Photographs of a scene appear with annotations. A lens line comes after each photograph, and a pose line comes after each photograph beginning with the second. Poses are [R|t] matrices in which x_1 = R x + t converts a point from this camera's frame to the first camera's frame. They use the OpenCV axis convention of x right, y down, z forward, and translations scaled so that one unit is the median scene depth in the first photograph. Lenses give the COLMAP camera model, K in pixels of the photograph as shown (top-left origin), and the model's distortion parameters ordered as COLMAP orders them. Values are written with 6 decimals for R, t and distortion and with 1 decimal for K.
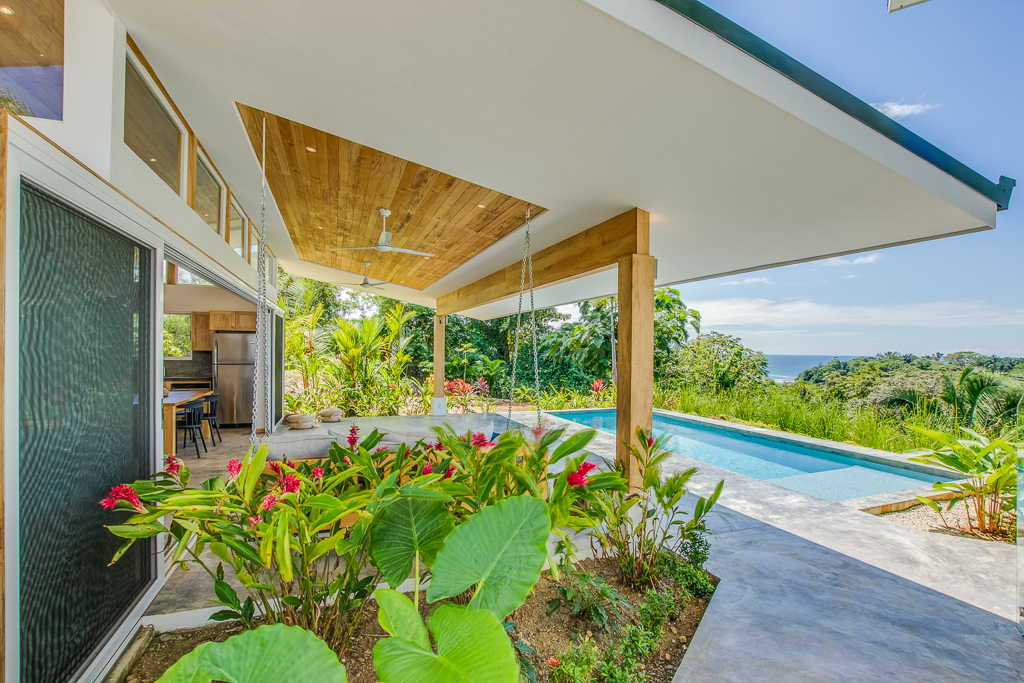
lens RADIAL K [[469.2, 0, 512.0], [0, 469.2, 349.1], [0, 0, 1]] dist [-0.024314, 0.001453]
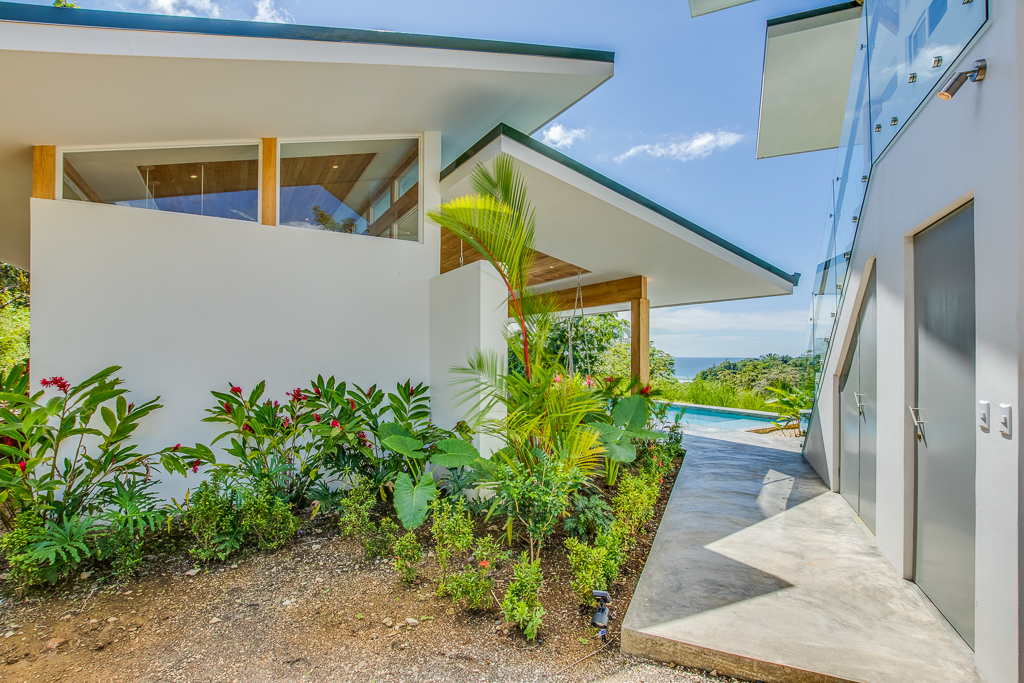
lens RADIAL K [[469.2, 0, 512.0], [0, 469.2, 349.1], [0, 0, 1]] dist [-0.024314, 0.001453]
pose [[0.984039, -0.007220, 0.177807, -0.483990], [0.009106, 0.999911, -0.009794, 0.021281], [-0.177720, 0.011257, 0.984017, -0.663330]]
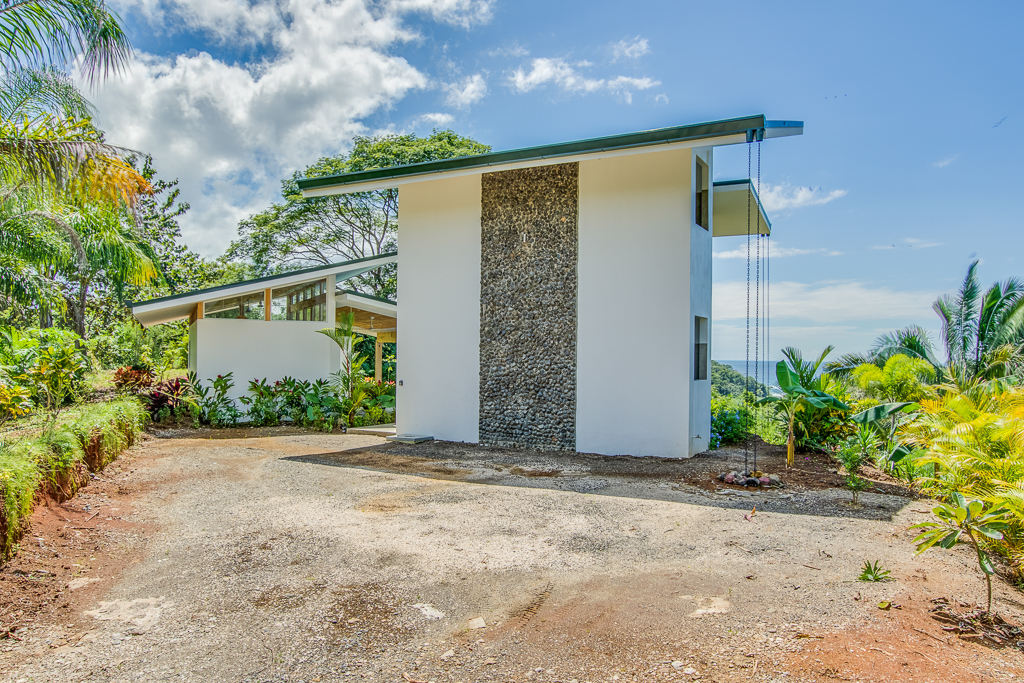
lens RADIAL K [[689.3, 0, 511.8], [0, 689.3, 362.0], [0, 0, 1]] dist [-0.014286, 0.000516]
pose [[0.994052, -0.001350, 0.108899, 0.155405], [0.000361, 0.999959, 0.009094, -0.052110], [-0.108907, -0.009000, 0.994011, -3.705025]]
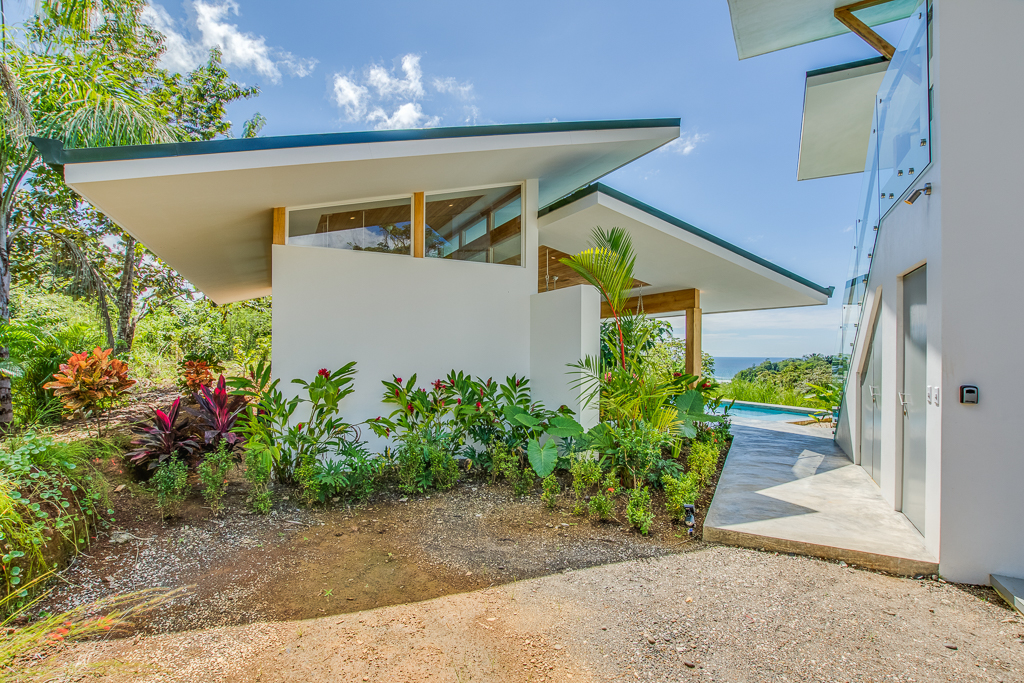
lens RADIAL K [[473.3, 0, 511.8], [0, 473.3, 349.2], [0, 0, 1]] dist [-0.023327, 0.000580]
pose [[0.993713, -0.003403, 0.111904, -0.701292], [0.004198, 0.999968, -0.006864, 0.014858], [-0.111877, 0.007290, 0.993695, -0.963383]]
